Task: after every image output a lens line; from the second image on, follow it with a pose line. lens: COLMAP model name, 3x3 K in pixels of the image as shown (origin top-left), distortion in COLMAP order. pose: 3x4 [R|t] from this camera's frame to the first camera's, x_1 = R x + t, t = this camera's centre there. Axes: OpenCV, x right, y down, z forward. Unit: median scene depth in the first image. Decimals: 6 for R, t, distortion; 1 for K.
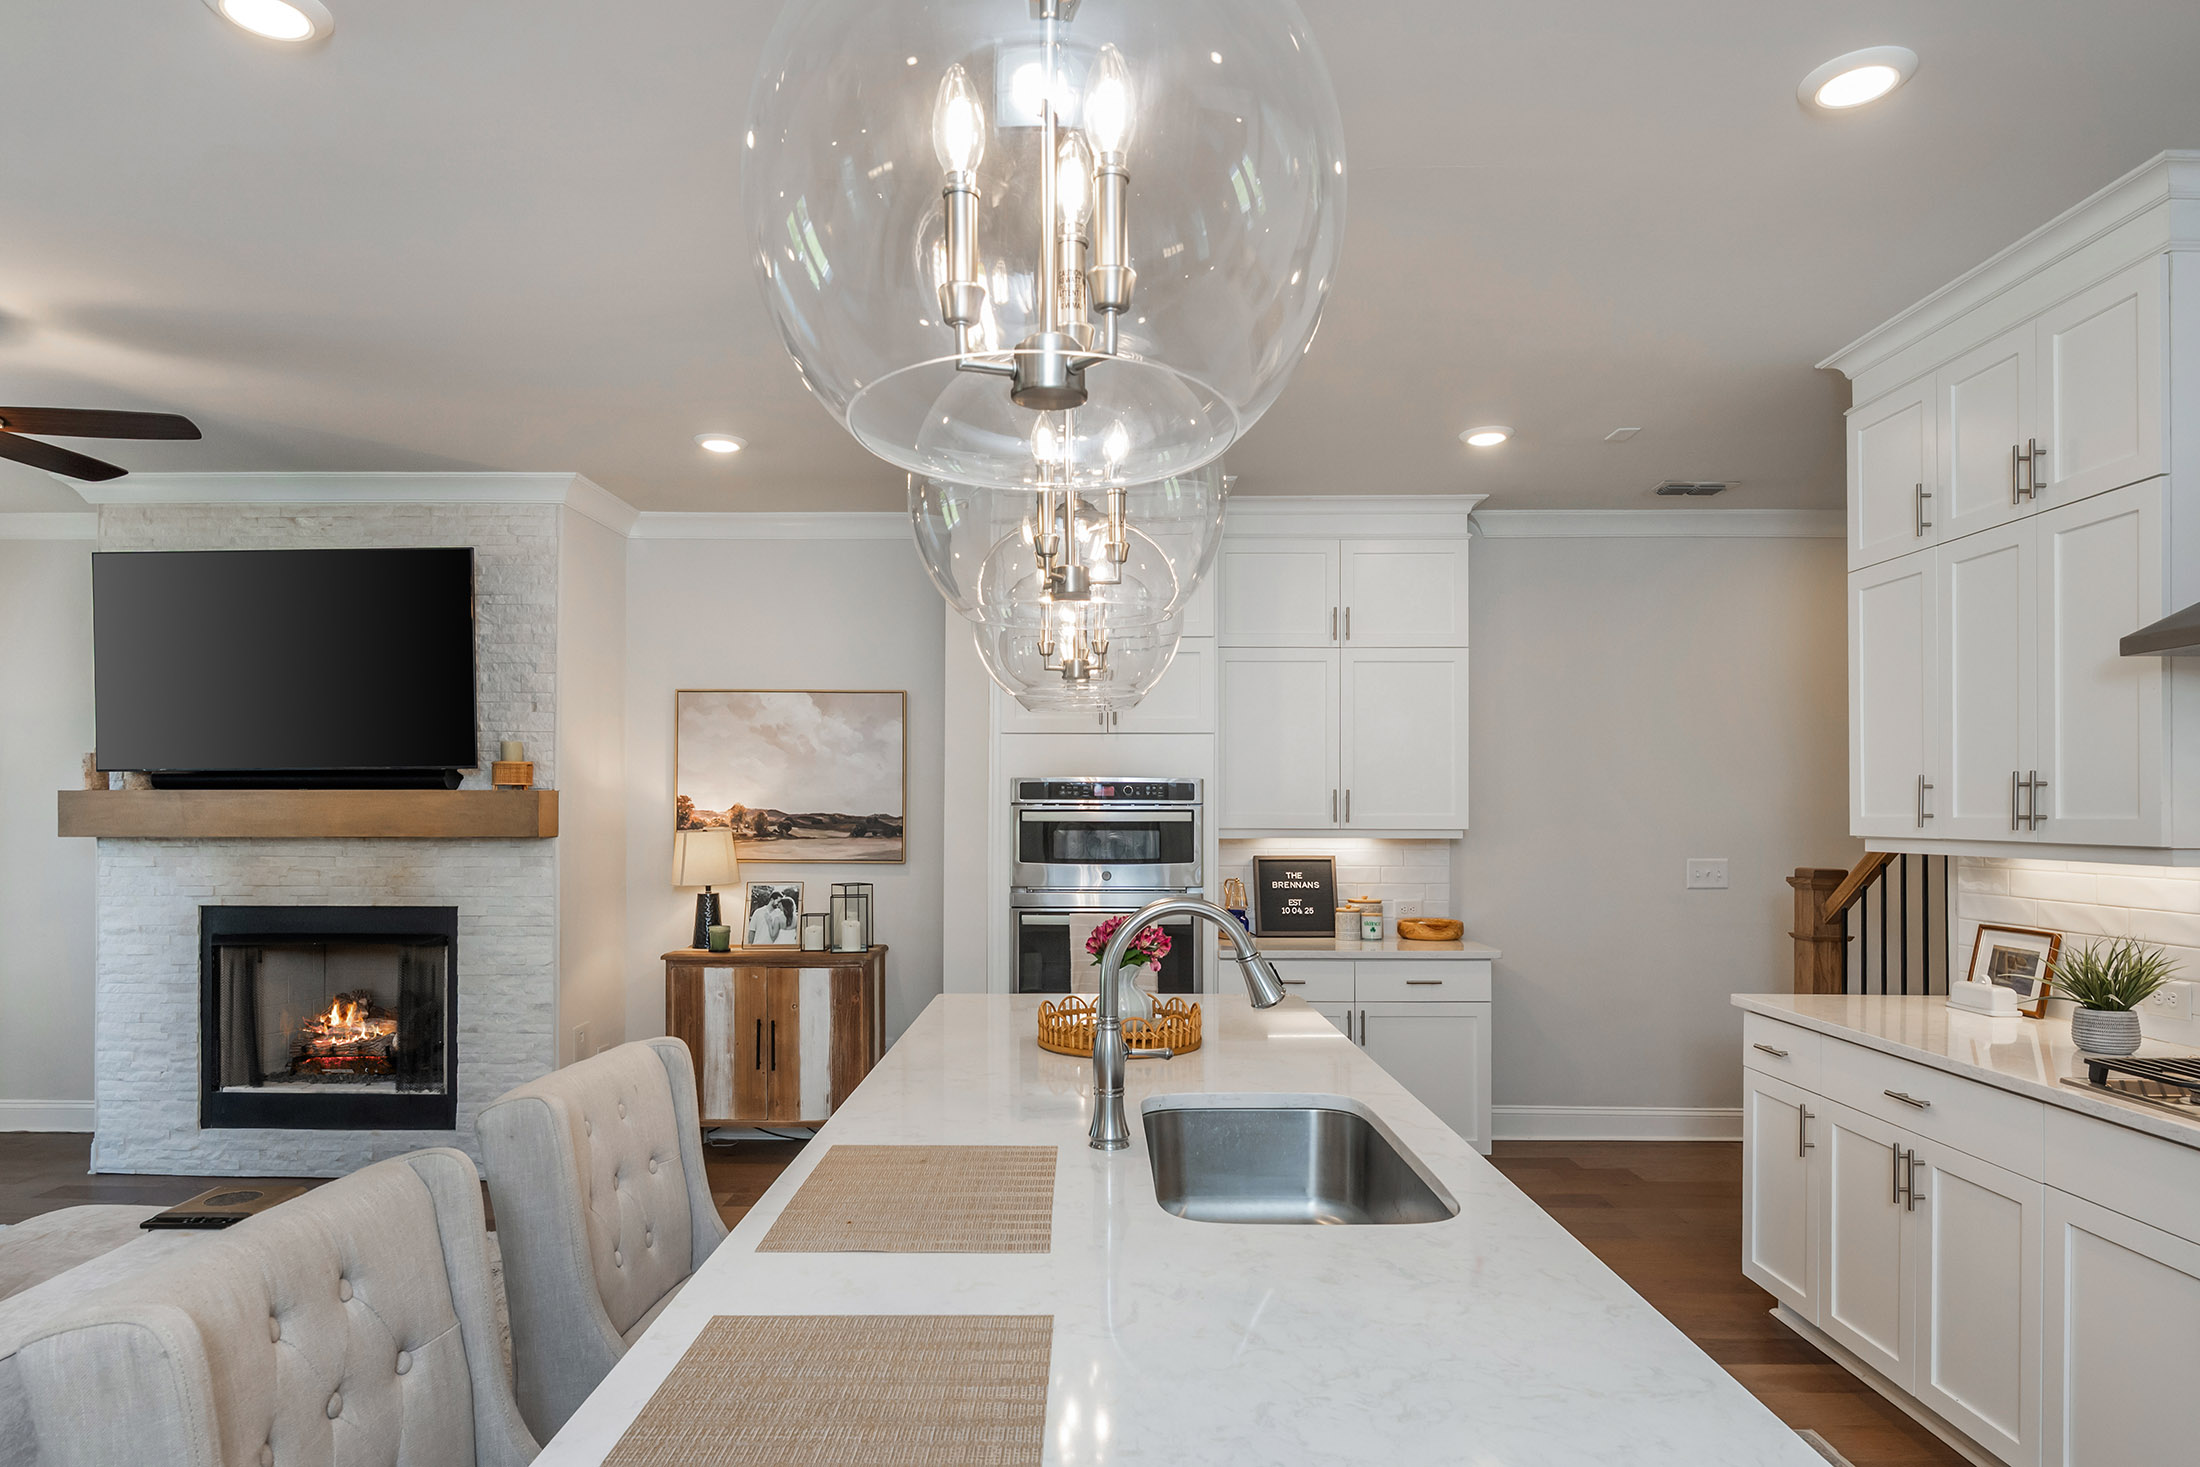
lens RADIAL K [[1242.7, 0, 1088.3], [0, 1242.7, 802.5], [0, 0, 1]] dist [0.000356, -0.002443]
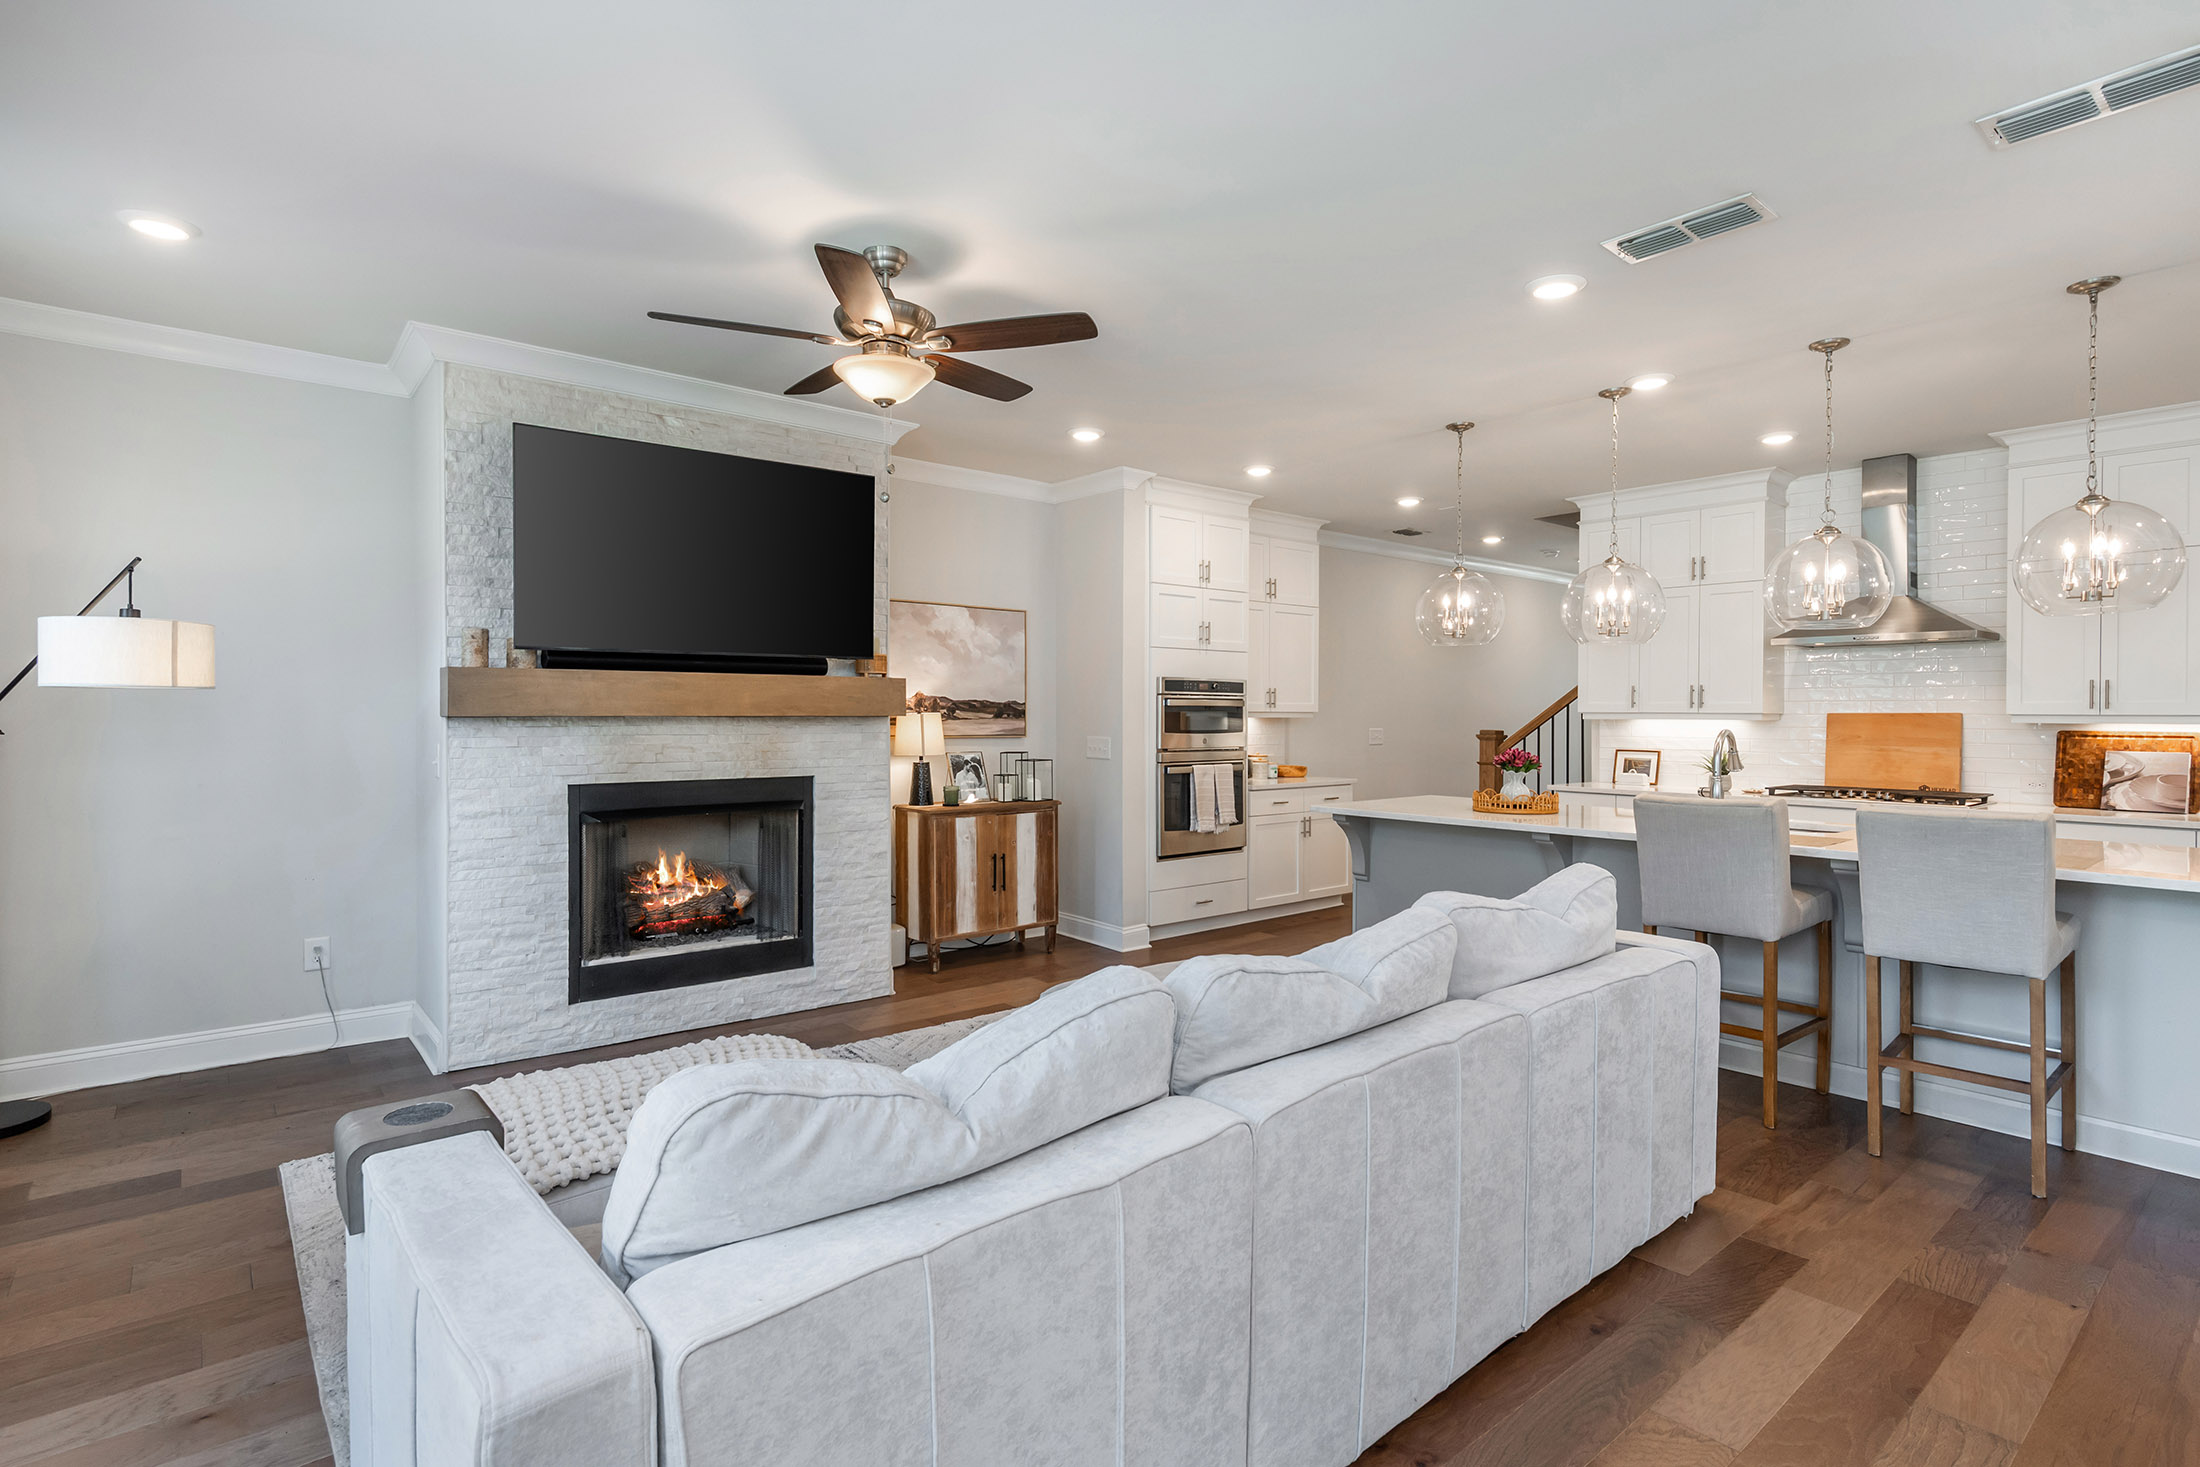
lens RADIAL K [[1074.4, 0, 1091.0], [0, 1074.4, 718.1], [0, 0, 1]] dist [0.003833, -0.001547]
pose [[0.764909, -0.001868, 0.644136, -0.950497], [-0.007104, 0.999911, 0.011337, 0.015880], [-0.644100, -0.013247, 0.764827, 0.059127]]
